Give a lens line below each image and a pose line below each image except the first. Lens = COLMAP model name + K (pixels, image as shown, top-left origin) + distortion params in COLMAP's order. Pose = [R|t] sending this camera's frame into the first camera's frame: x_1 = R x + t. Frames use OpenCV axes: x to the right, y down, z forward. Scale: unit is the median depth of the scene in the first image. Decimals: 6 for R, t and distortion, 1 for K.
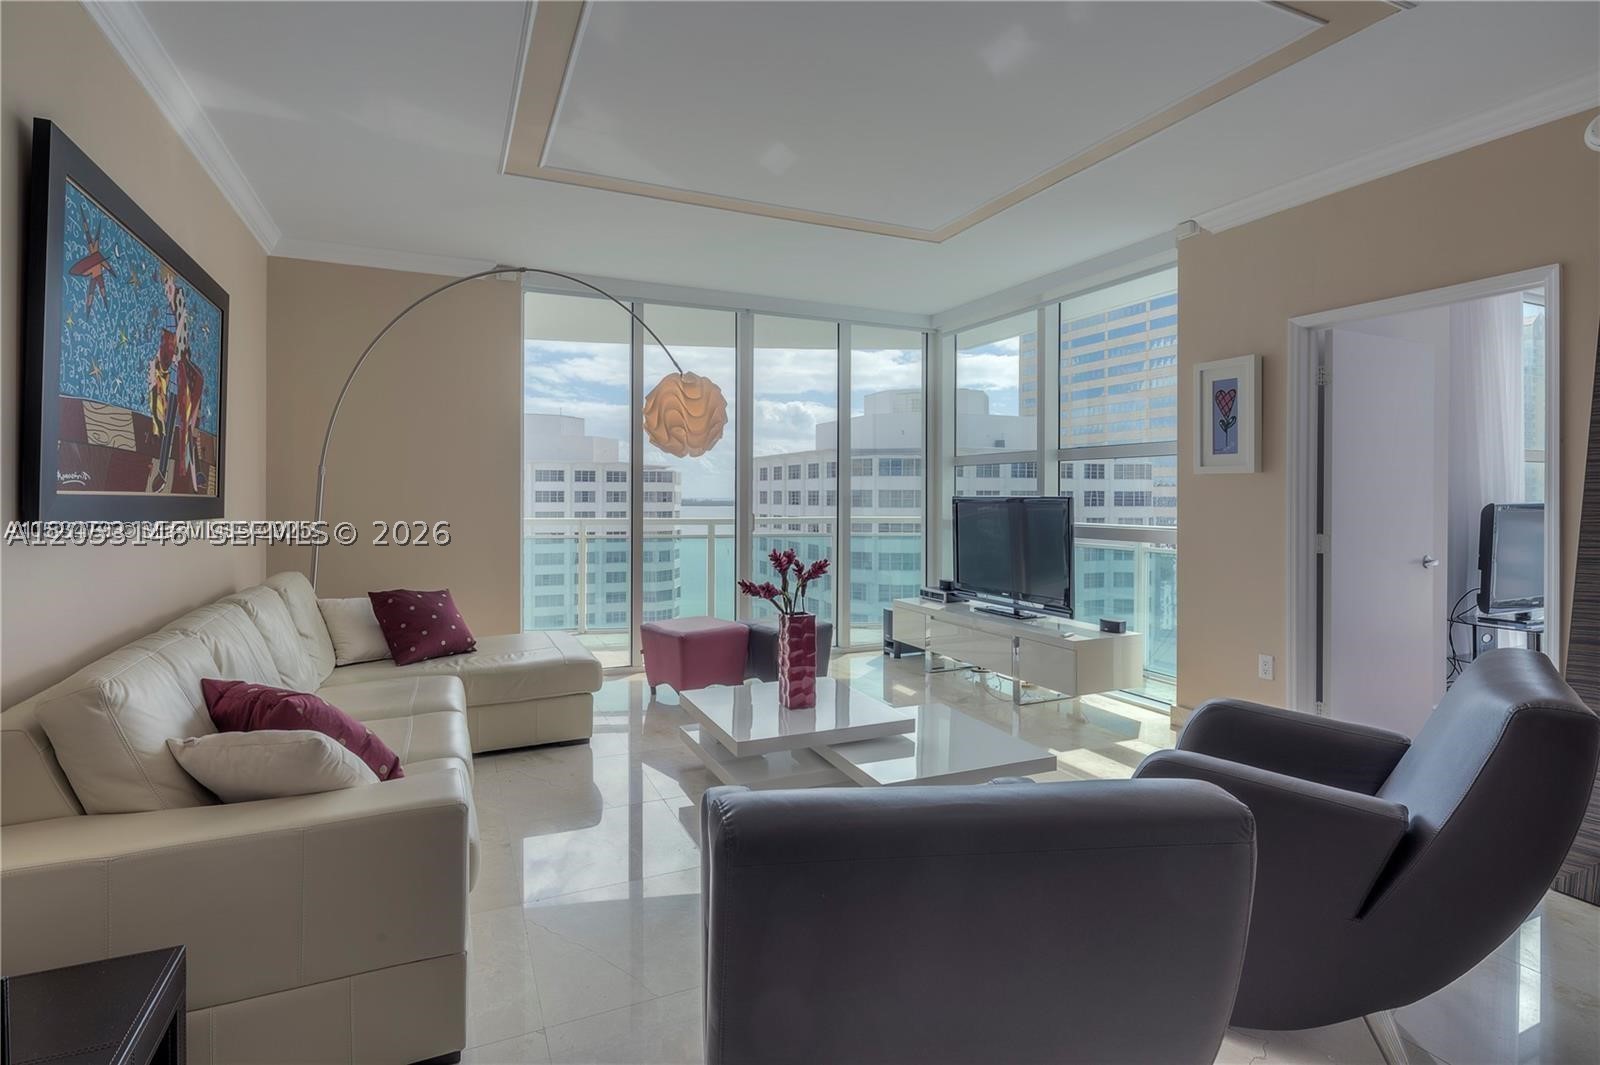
lens RADIAL K [[769.5, 0, 792.5], [0, 769.5, 489.5], [0, 0, 1]] dist [0.005955, -0.005483]
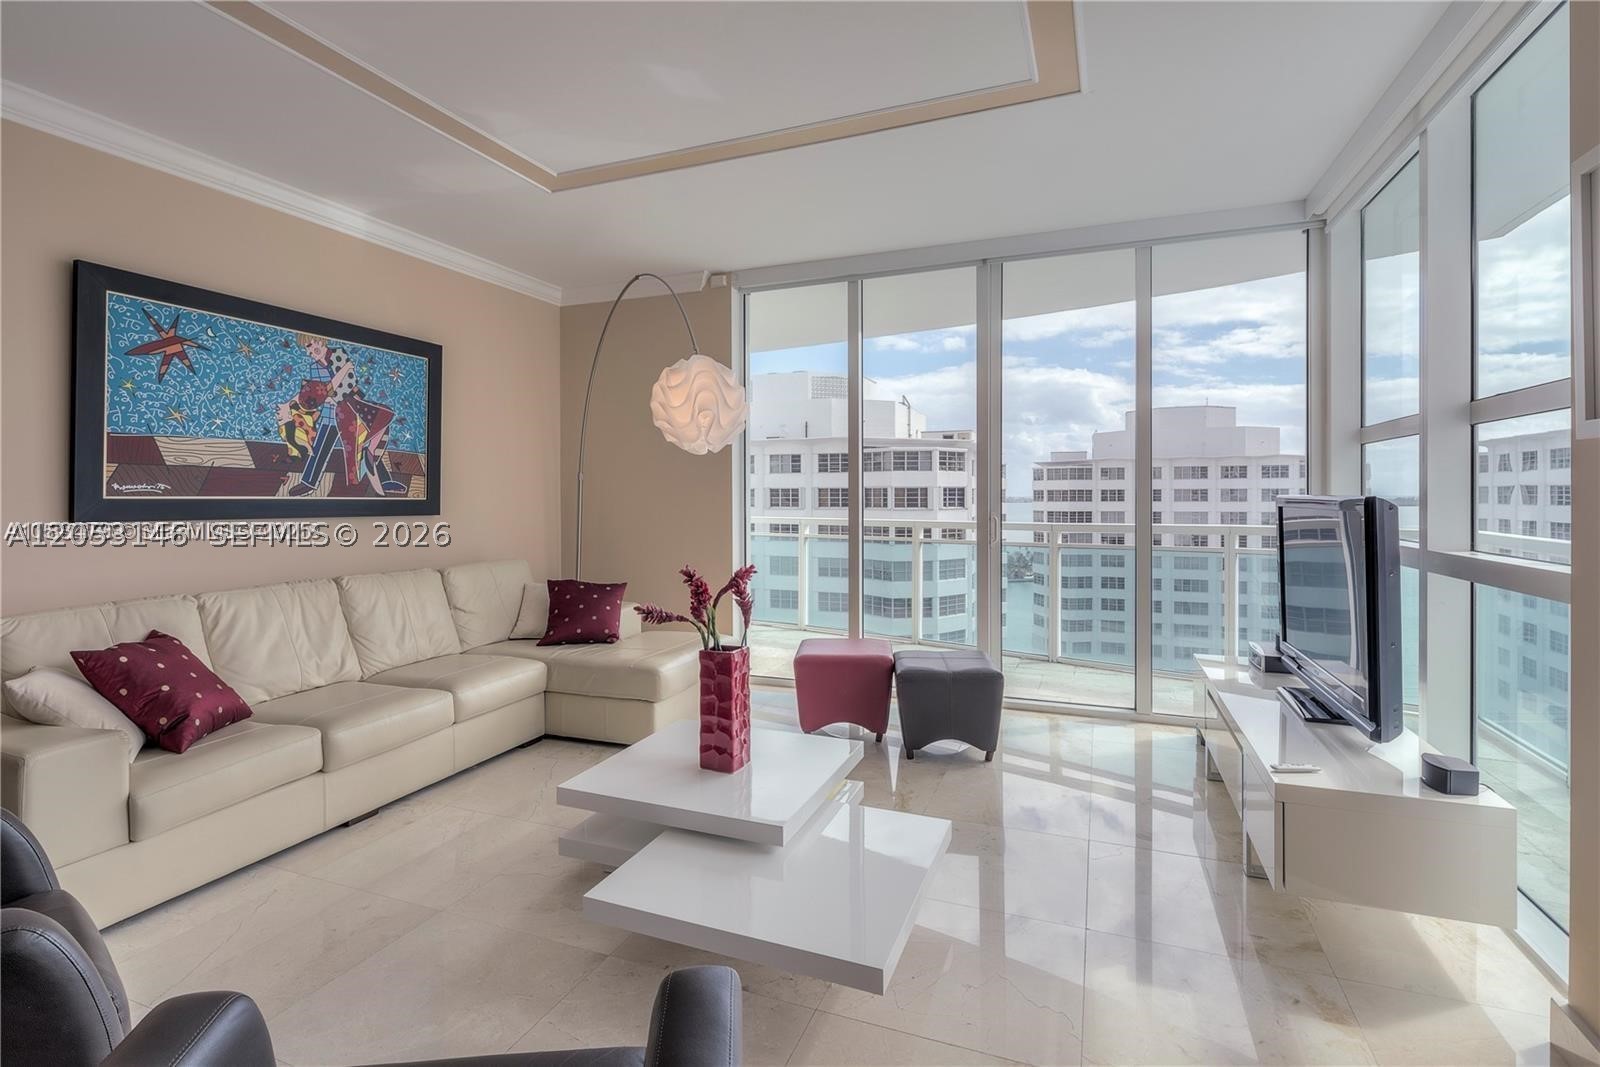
lens RADIAL K [[769.5, 0, 786.6], [0, 769.5, 484.2], [0, 0, 1]] dist [0.005955, -0.005483]
pose [[0.691833, -0.016398, -0.721872, 0.547860], [0.012176, 0.999865, -0.011043, 0.005351], [0.721955, -0.001149, 0.691939, 0.451357]]
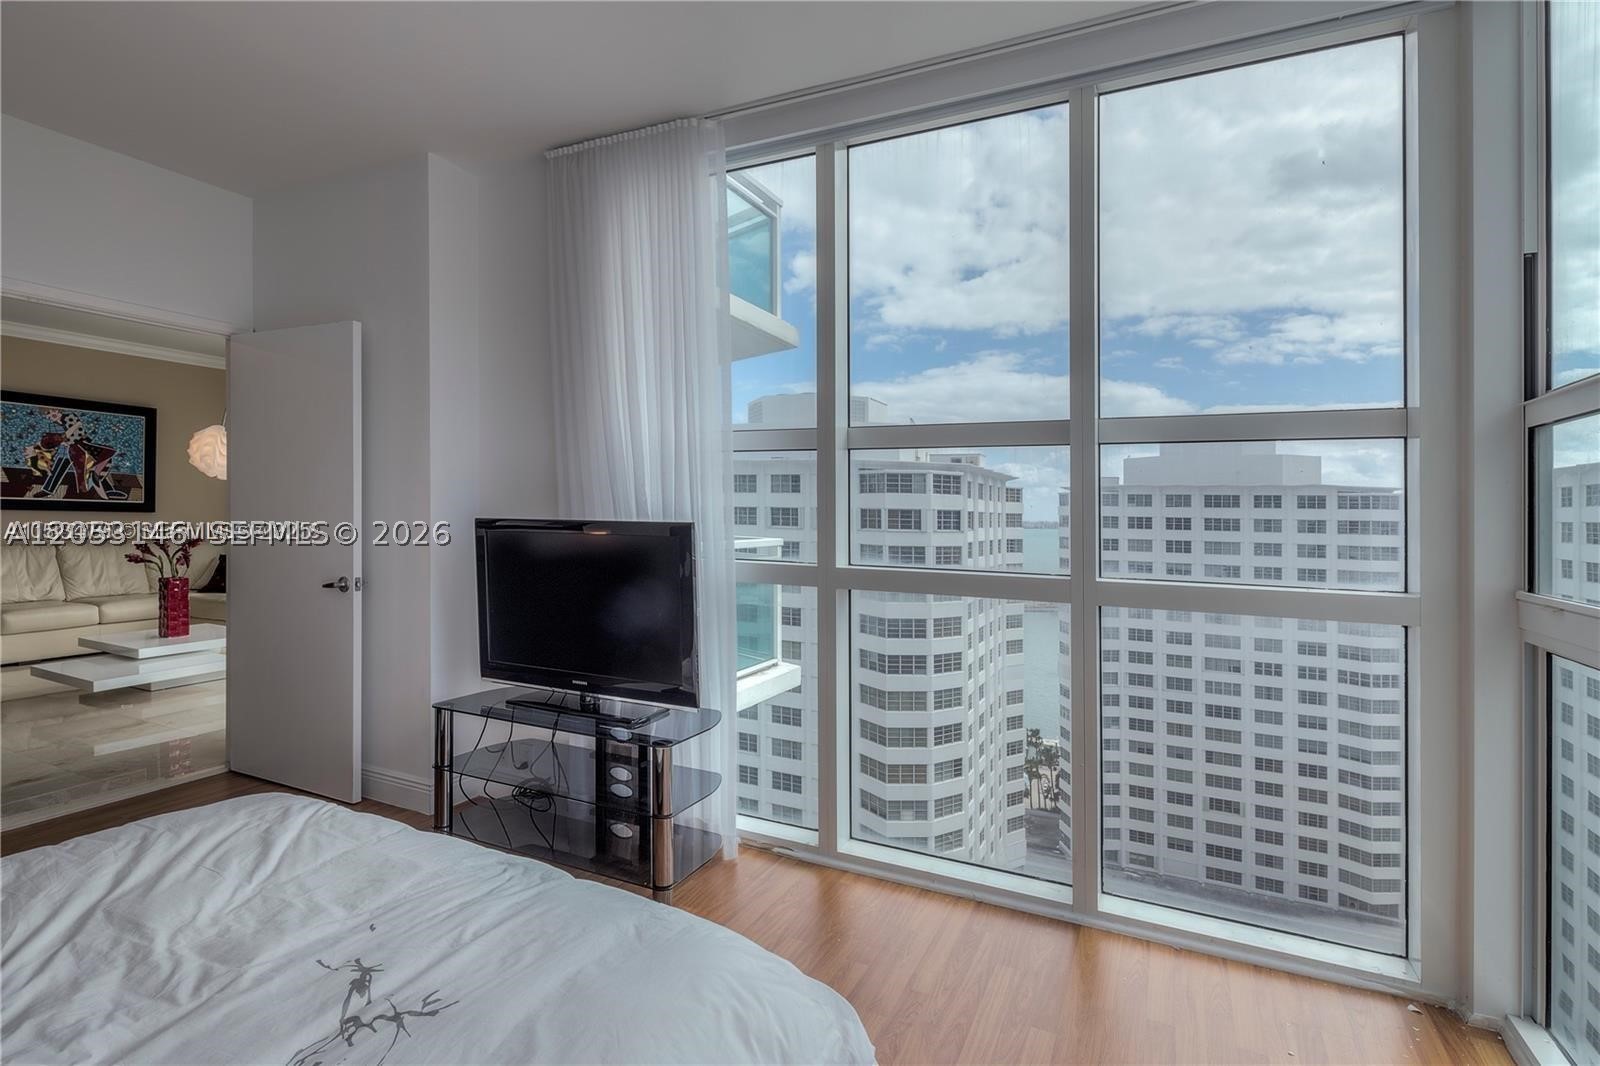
lens RADIAL K [[769.5, 0, 764.3], [0, 769.5, 519.8], [0, 0, 1]] dist [0.005955, -0.005483]
pose [[0.627168, 0.015154, -0.778737, 1.762313], [-0.011300, 0.999883, 0.010357, 0.014283], [0.778802, 0.002304, 0.627265, 0.852428]]
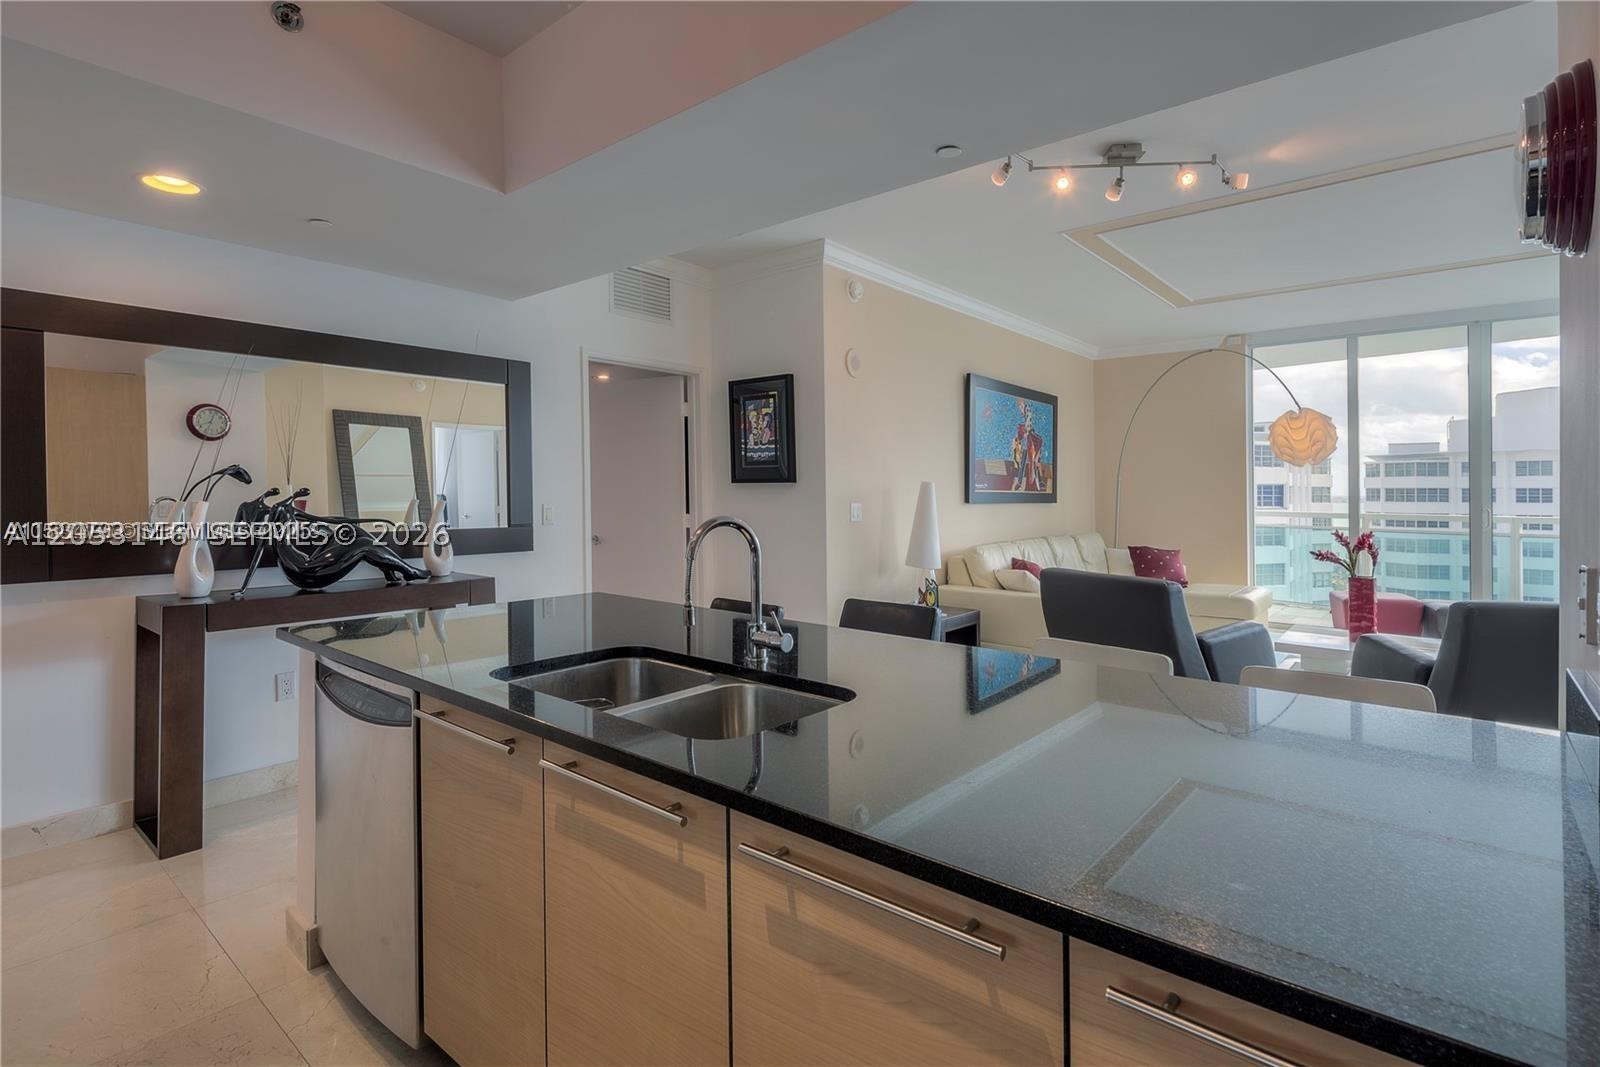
lens RADIAL K [[769.5, 0, 795.6], [0, 769.5, 481.1], [0, 0, 1]] dist [0.005955, -0.005483]
pose [[0.429779, -0.013016, -0.902840, 0.745392], [0.004960, 0.999915, -0.012055, -0.000903], [0.902920, 0.000703, 0.429808, -0.477065]]
